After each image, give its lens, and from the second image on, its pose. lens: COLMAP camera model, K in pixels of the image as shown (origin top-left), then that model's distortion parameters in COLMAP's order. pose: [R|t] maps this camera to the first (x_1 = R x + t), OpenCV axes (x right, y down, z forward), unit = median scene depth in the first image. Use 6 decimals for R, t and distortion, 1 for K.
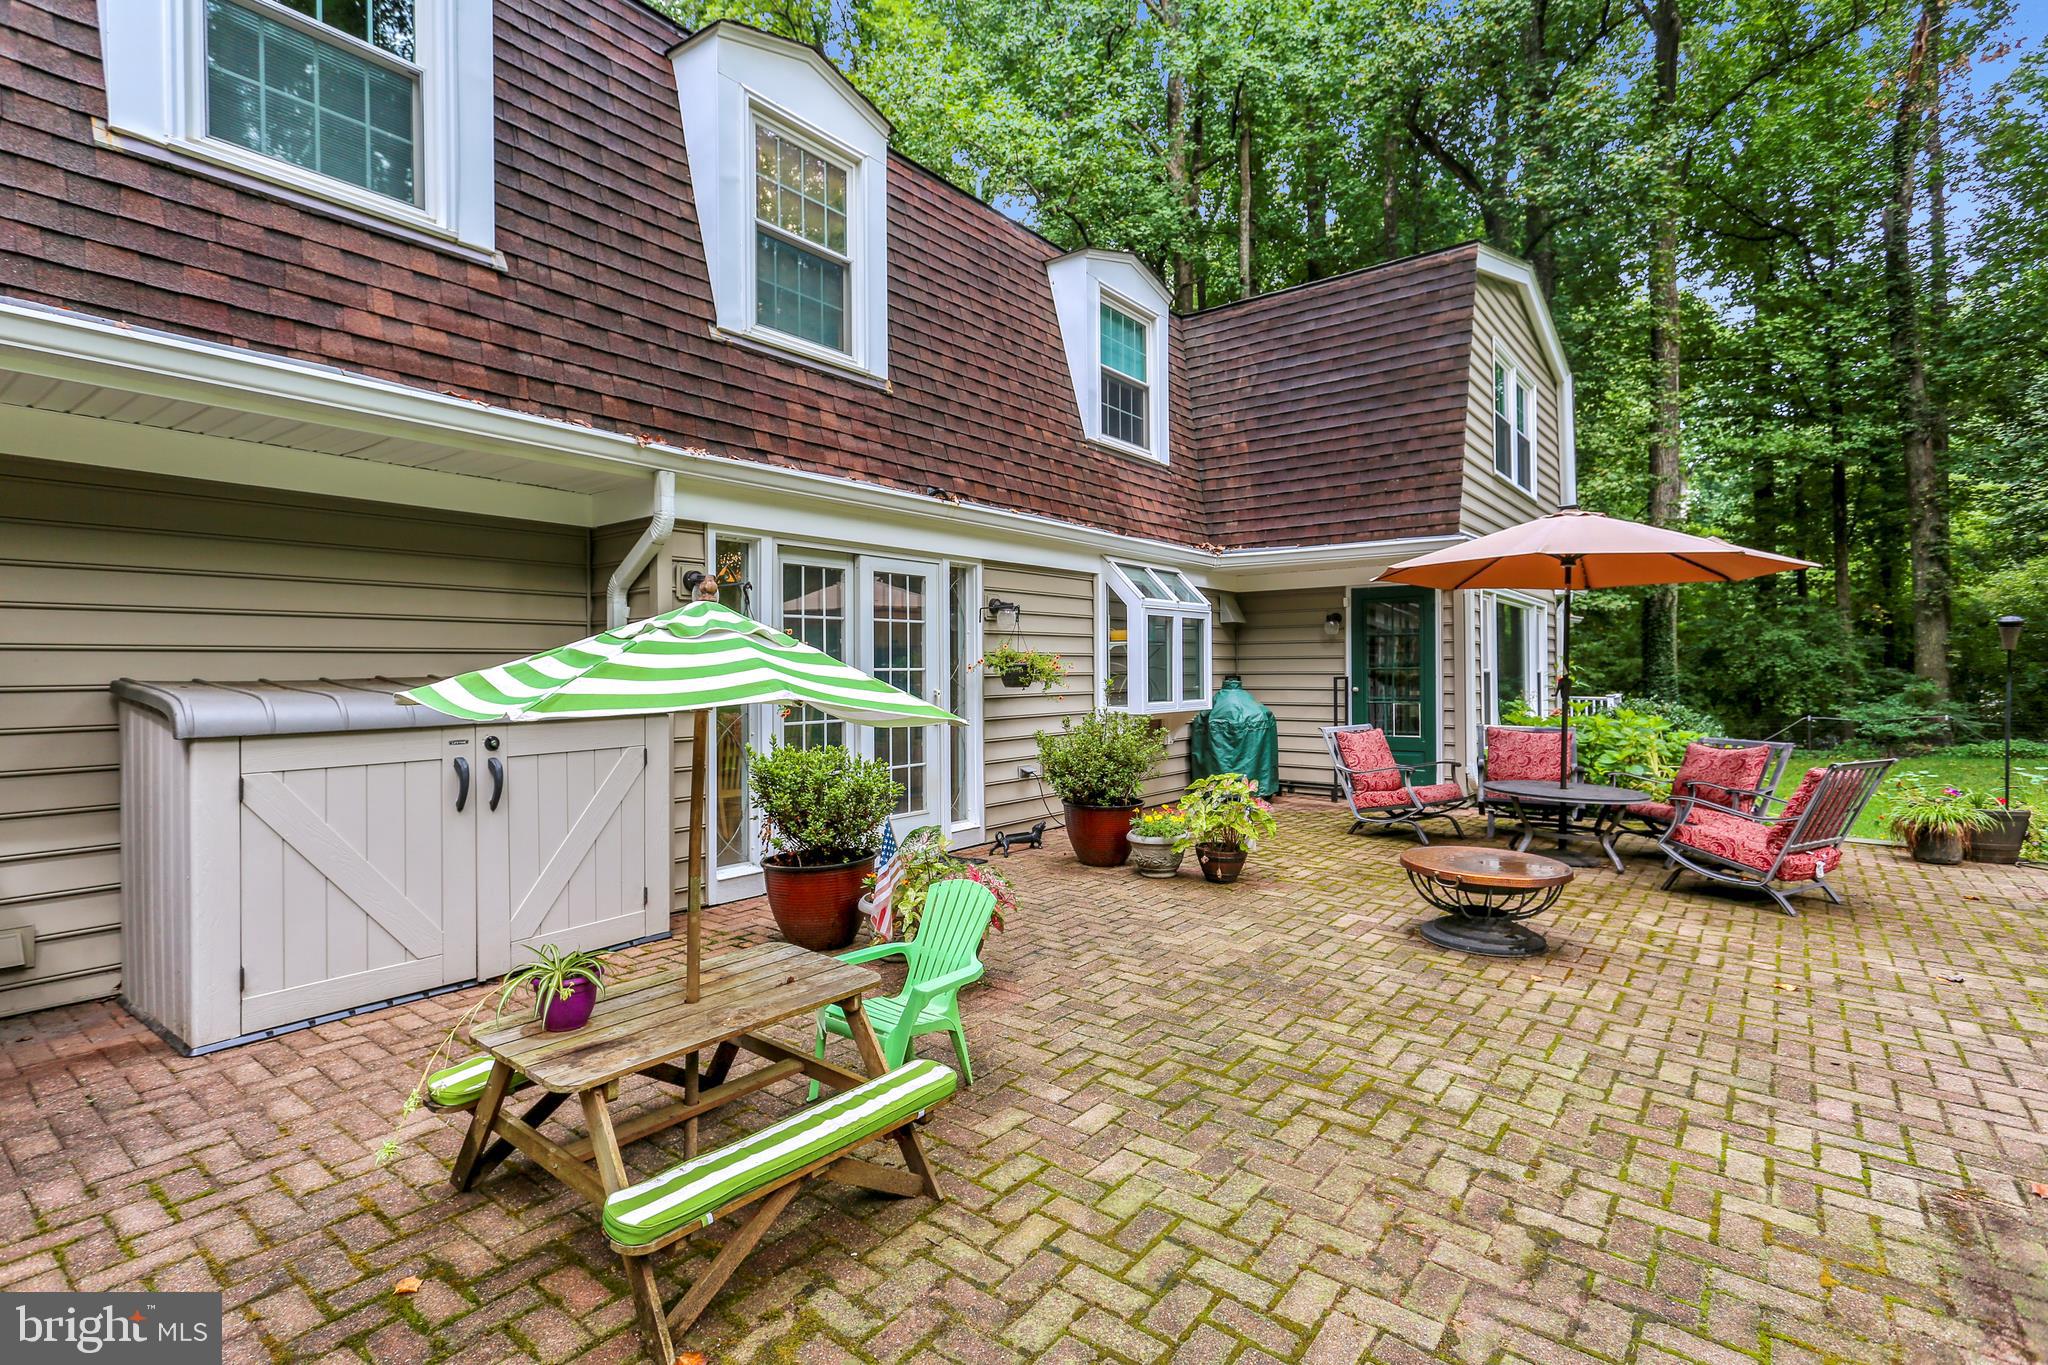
lens RADIAL K [[972.9, 0, 1024.0], [0, 972.9, 682.5], [0, 0, 1]] dist [0.002322, 0.000818]
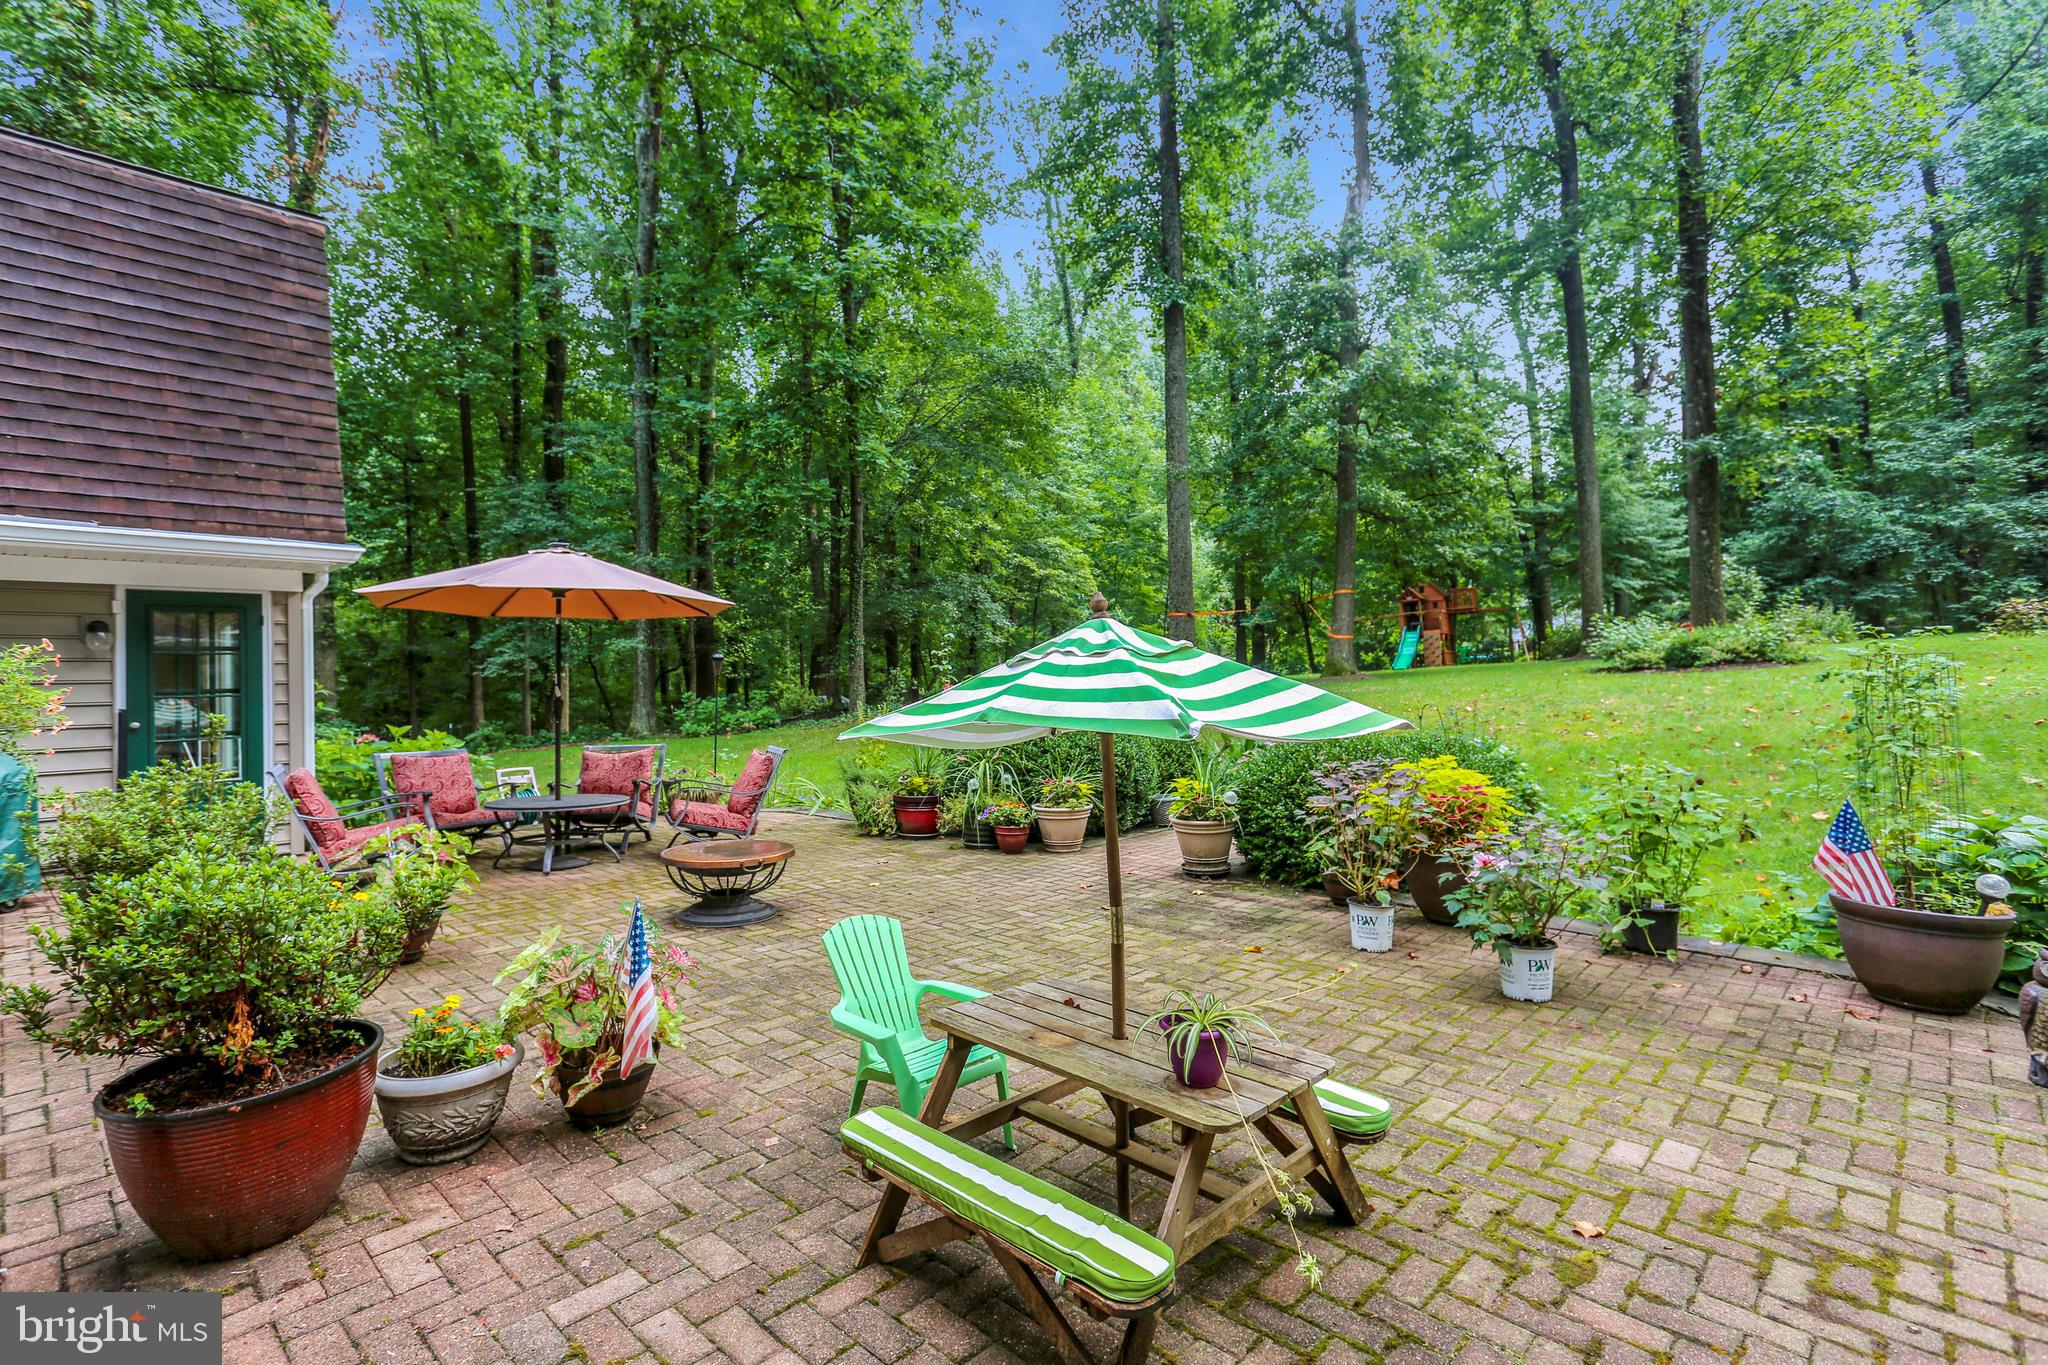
lens RADIAL K [[969.4, 0, 1024.0], [0, 969.4, 682.5], [0, 0, 1]] dist [0.000531, 0.009922]
pose [[0.092881, -0.004004, 0.995669, -0.692472], [0.030662, 0.999529, 0.001160, -0.012310], [-0.995205, 0.030421, 0.092960, 0.532519]]
